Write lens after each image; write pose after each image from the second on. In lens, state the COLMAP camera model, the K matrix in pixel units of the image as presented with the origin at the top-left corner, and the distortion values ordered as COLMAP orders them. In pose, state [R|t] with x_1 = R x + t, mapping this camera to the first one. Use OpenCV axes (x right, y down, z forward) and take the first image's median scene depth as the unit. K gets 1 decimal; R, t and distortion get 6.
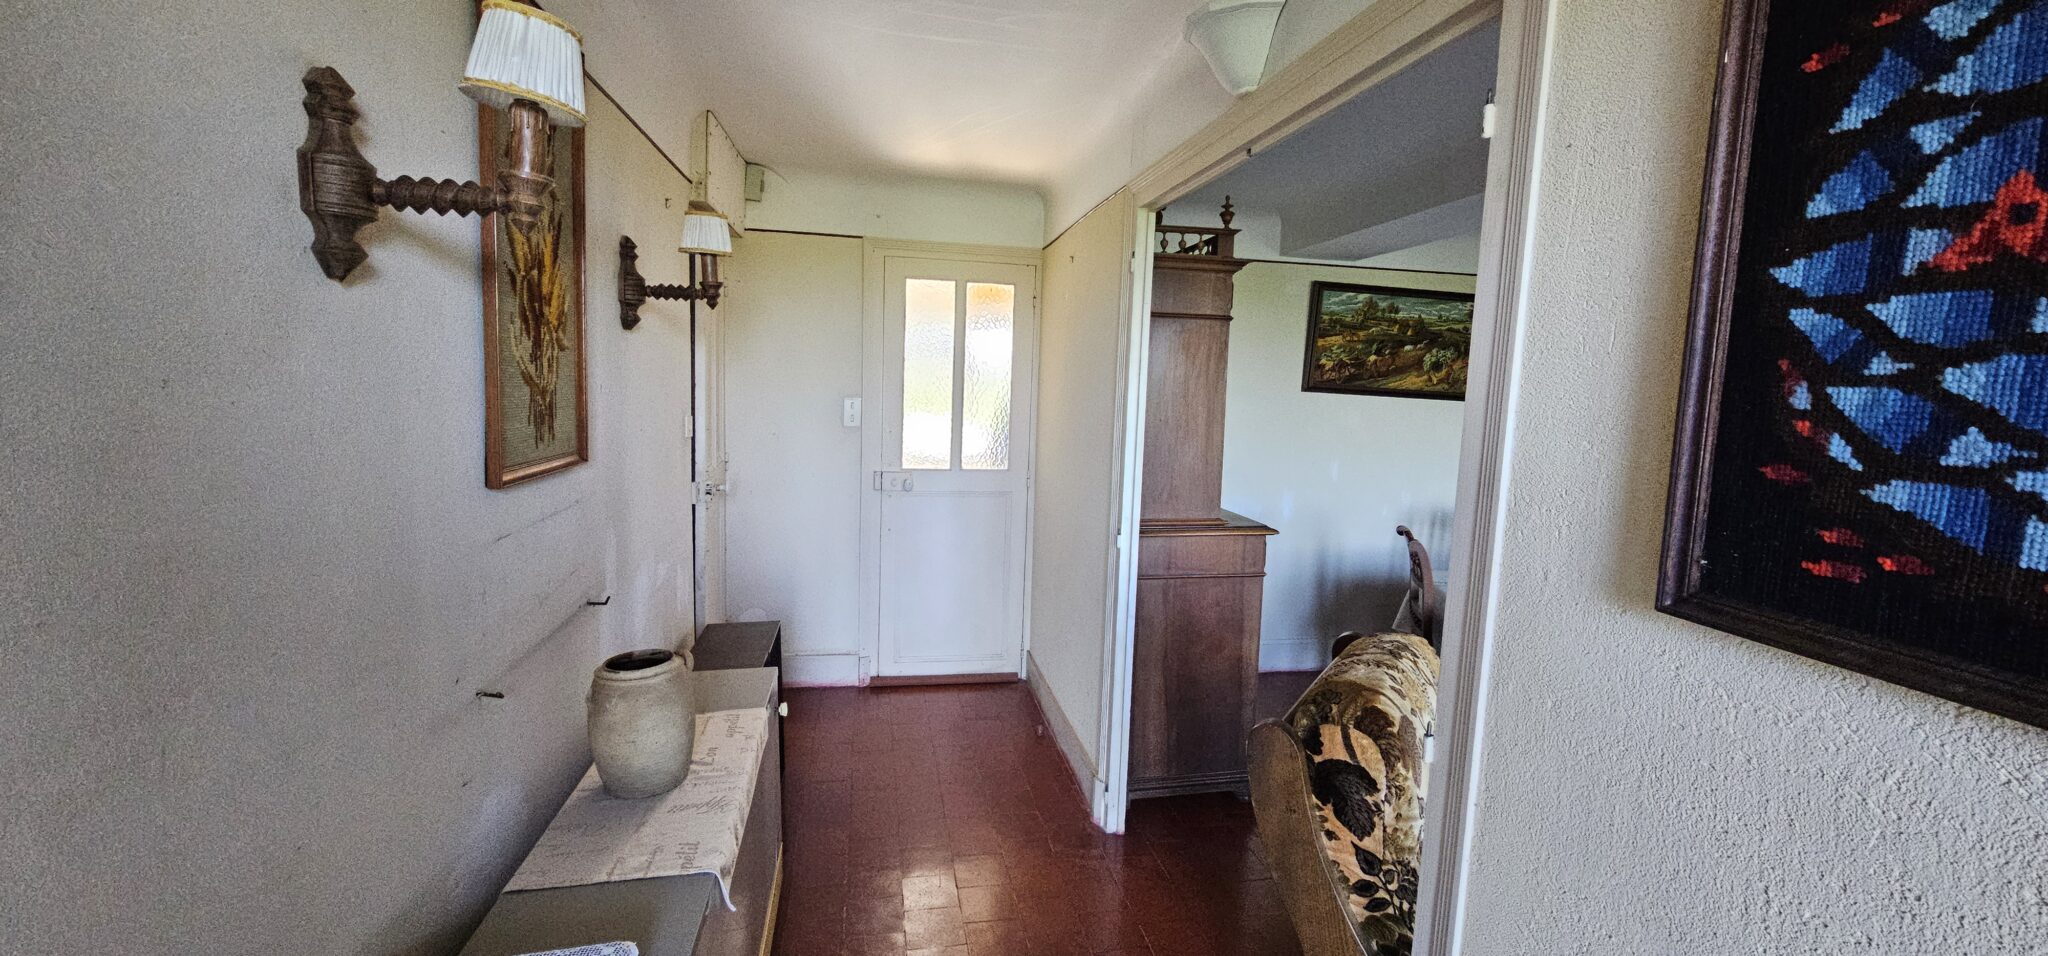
lens RADIAL K [[833.0, 0, 1034.9], [0, 833.0, 473.3], [0, 0, 1]] dist [-0.001699, -0.000051]
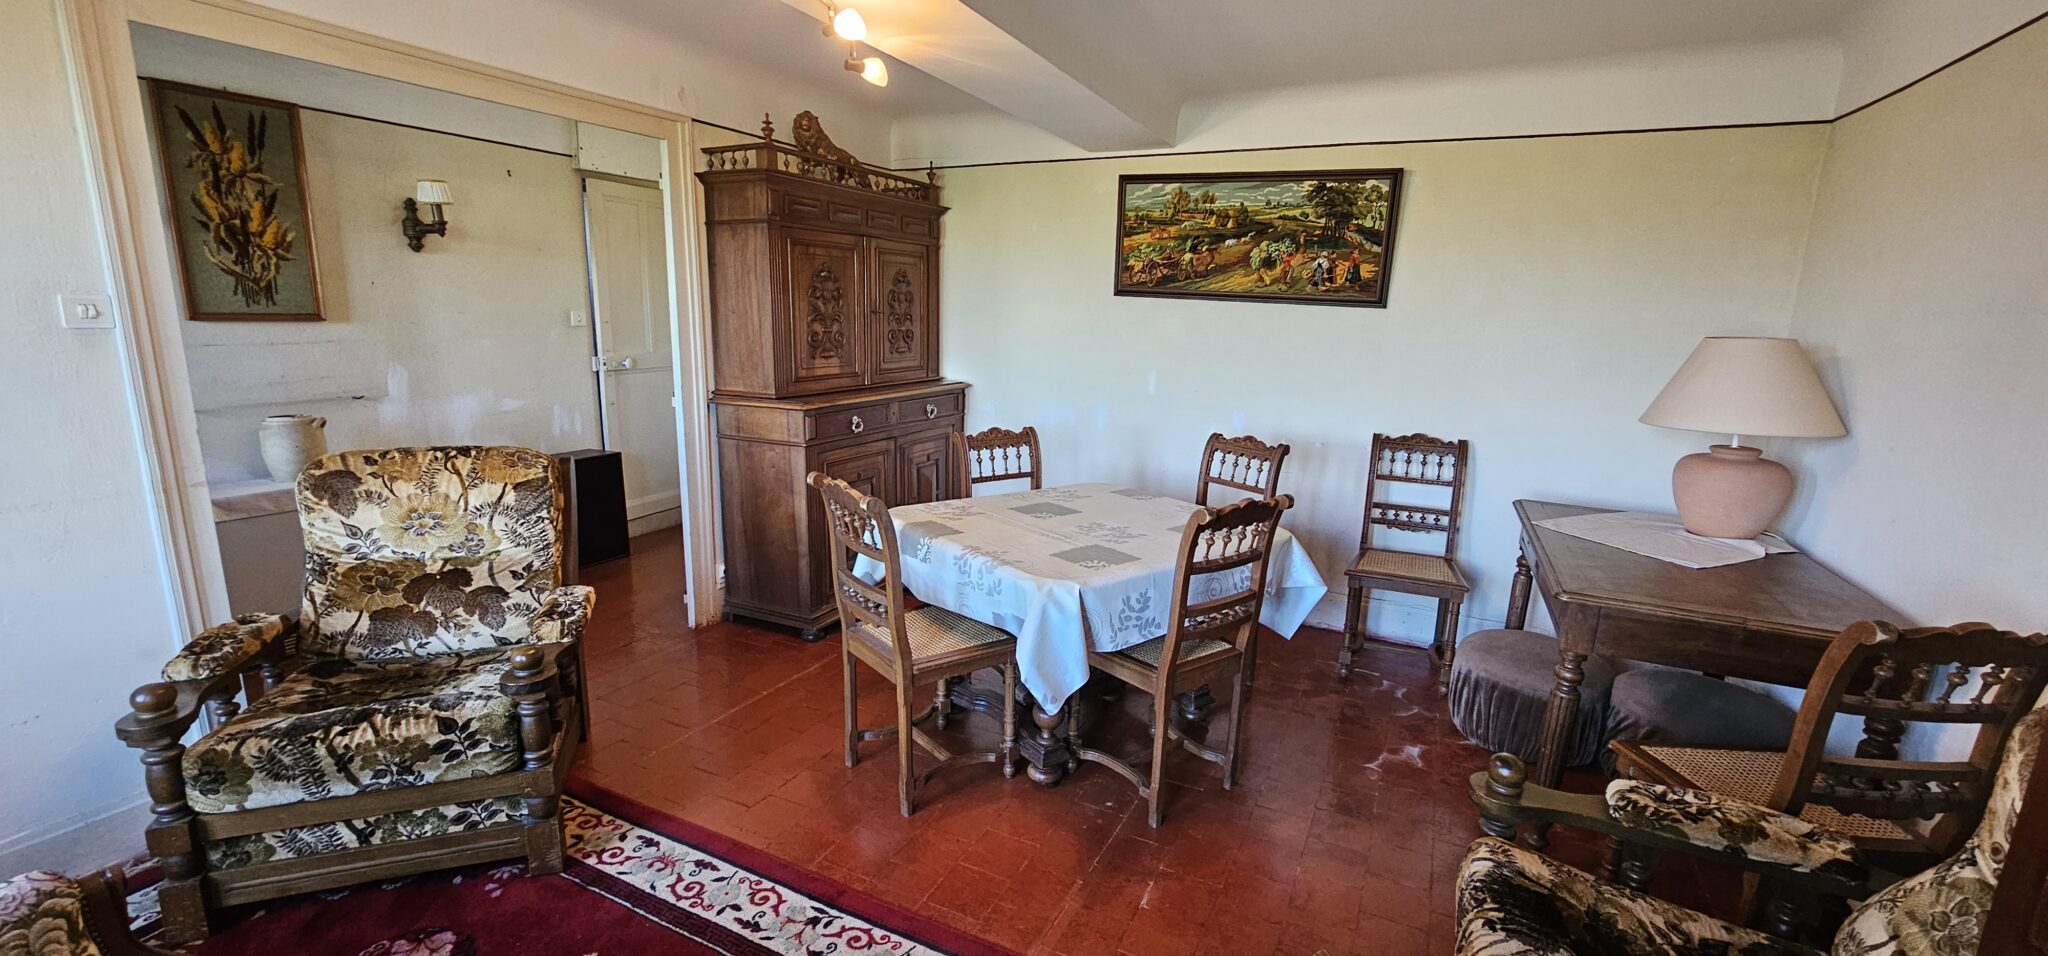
lens RADIAL K [[833.0, 0, 1034.9], [0, 833.0, 473.3], [0, 0, 1]] dist [-0.001699, -0.000051]
pose [[0.792360, 0.108838, -0.600266, 0.840064], [-0.068879, 0.993626, 0.089238, 0.023874], [0.606153, -0.029363, 0.794806, 0.187221]]
